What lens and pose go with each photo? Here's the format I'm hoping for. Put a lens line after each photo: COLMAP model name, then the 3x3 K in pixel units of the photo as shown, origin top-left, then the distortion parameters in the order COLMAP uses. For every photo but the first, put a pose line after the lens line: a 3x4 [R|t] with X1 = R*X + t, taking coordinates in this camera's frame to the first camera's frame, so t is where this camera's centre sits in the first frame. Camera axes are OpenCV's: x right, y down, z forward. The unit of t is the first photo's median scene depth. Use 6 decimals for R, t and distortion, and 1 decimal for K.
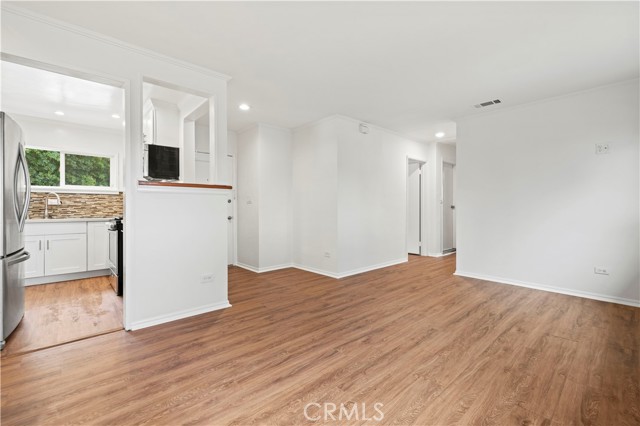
lens RADIAL K [[277.2, 0, 315.5], [0, 277.2, 208.1], [0, 0, 1]] dist [0.003919, 0.000488]
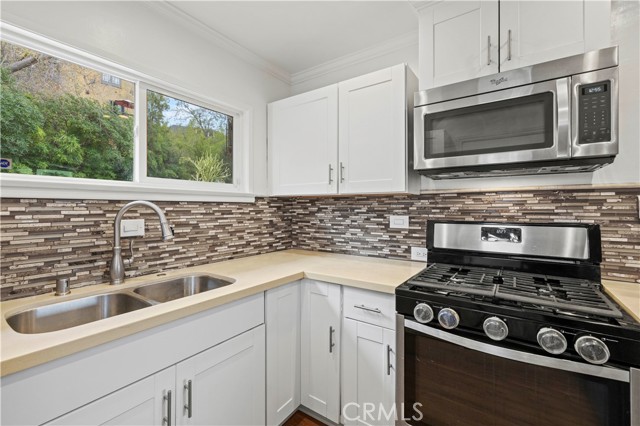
lens RADIAL K [[277.2, 0, 315.9], [0, 277.2, 204.3], [0, 0, 1]] dist [0.003919, 0.000488]
pose [[0.974831, 0.004097, 0.222906, -1.315927], [-0.001307, 0.999919, -0.012660, -0.076289], [-0.222940, 0.012050, 0.974758, 1.034980]]
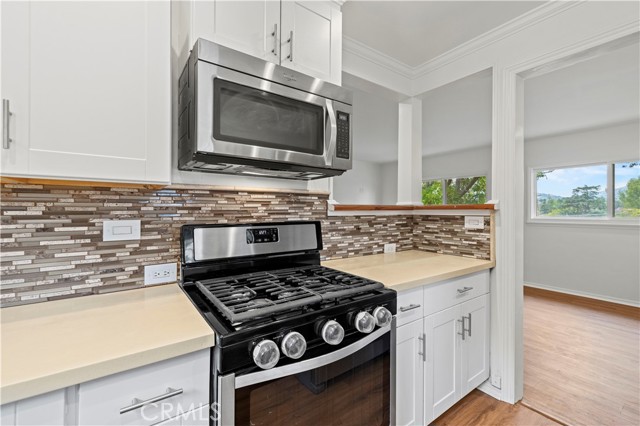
lens RADIAL K [[277.2, 0, 320.0], [0, 277.2, 209.7], [0, 0, 1]] dist [0.003919, 0.000488]
pose [[0.107616, -0.002076, 0.994190, -1.357692], [-0.003566, 0.999991, 0.002474, -0.075579], [-0.994186, -0.003812, 0.107608, 1.322713]]
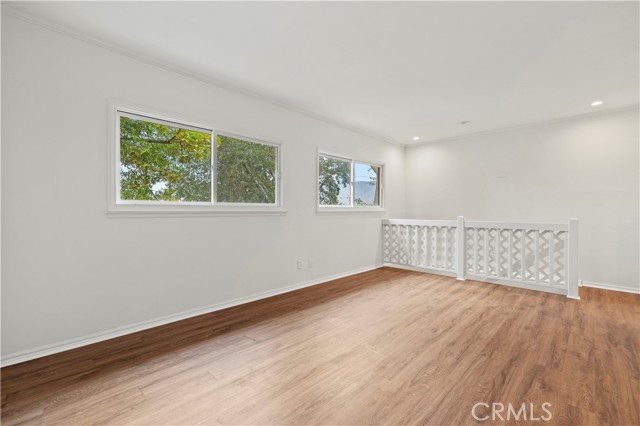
lens RADIAL K [[277.2, 0, 317.4], [0, 277.2, 211.2], [0, 0, 1]] dist [0.003919, 0.000488]
pose [[-0.998159, -0.003689, -0.060533, 0.602303], [-0.004027, 0.999977, 0.005471, -0.006066], [0.060511, 0.005705, -0.998151, 1.728787]]
